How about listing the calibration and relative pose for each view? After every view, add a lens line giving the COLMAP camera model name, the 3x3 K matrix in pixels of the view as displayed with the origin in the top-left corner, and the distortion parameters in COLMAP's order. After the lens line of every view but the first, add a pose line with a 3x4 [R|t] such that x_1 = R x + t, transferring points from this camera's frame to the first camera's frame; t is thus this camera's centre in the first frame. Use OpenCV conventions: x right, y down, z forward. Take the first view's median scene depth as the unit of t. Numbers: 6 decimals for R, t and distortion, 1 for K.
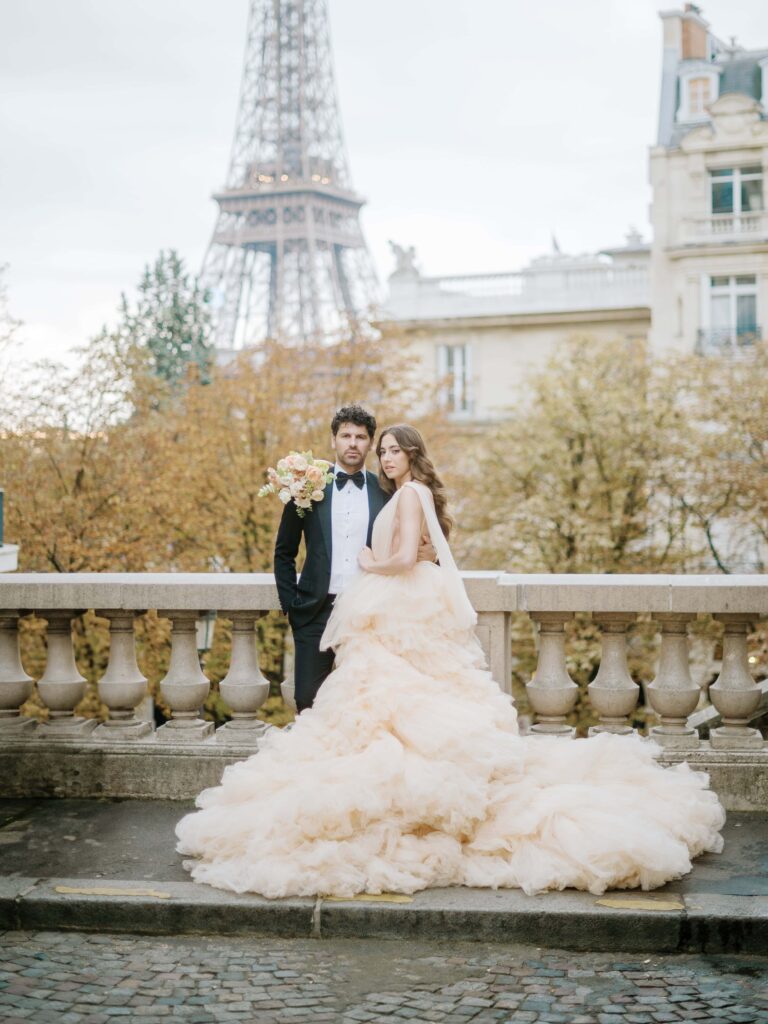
lens RADIAL K [[2017.0, 0, 428.3], [0, 2017.0, 513.3], [0, 0, 1]] dist [0.002205, 0.002150]
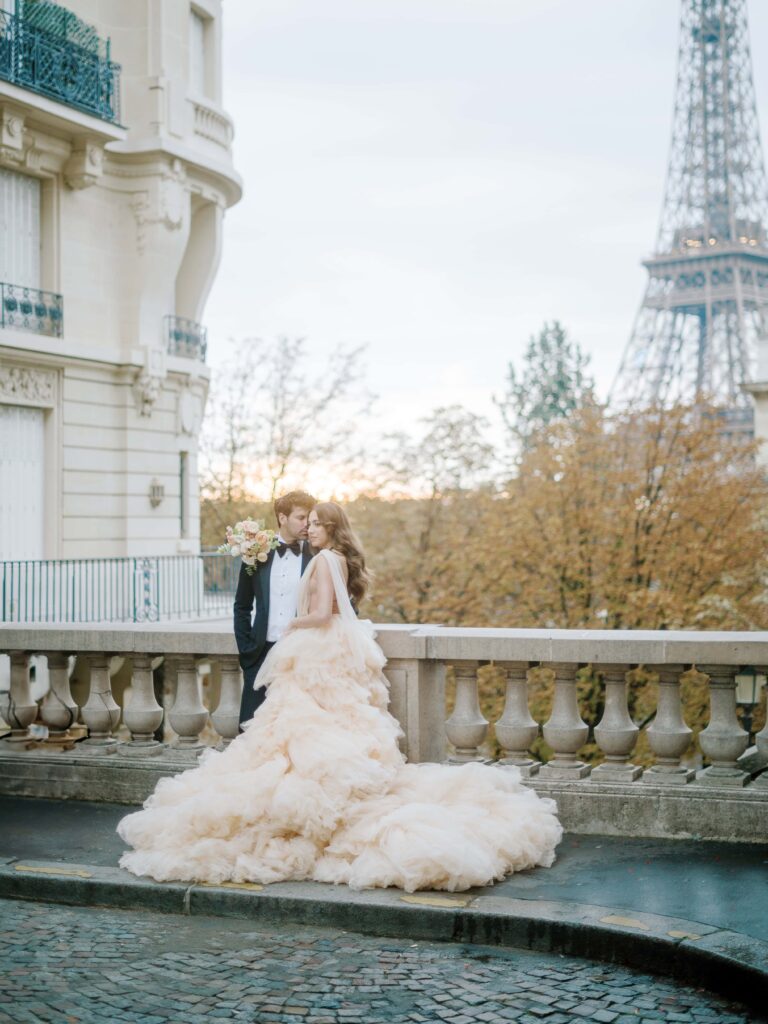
lens RADIAL K [[1975.8, 0, 285.5], [0, 1975.8, 510.1], [0, 0, 1]] dist [-0.014534, 0.124131]
pose [[0.949040, -0.006847, -0.315081, 0.106084], [-0.002382, 0.999580, -0.028897, -0.001557], [0.315146, 0.028175, 0.948625, -0.041780]]
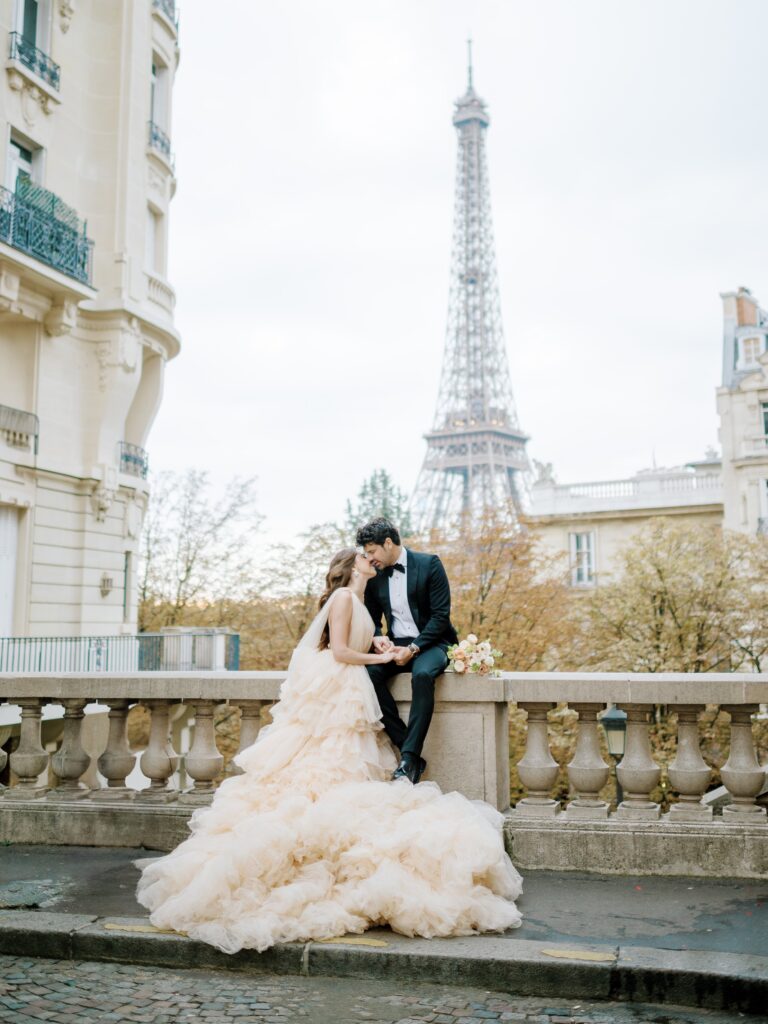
lens RADIAL K [[1404.5, 0, 382.8], [0, 1404.5, 388.7], [0, 0, 1]] dist [0.011302, -0.022414]
pose [[0.989098, -0.024319, -0.145234, 0.031890], [-0.004108, 0.981329, -0.192294, 0.008463], [0.147198, 0.190794, 0.970531, 0.038030]]
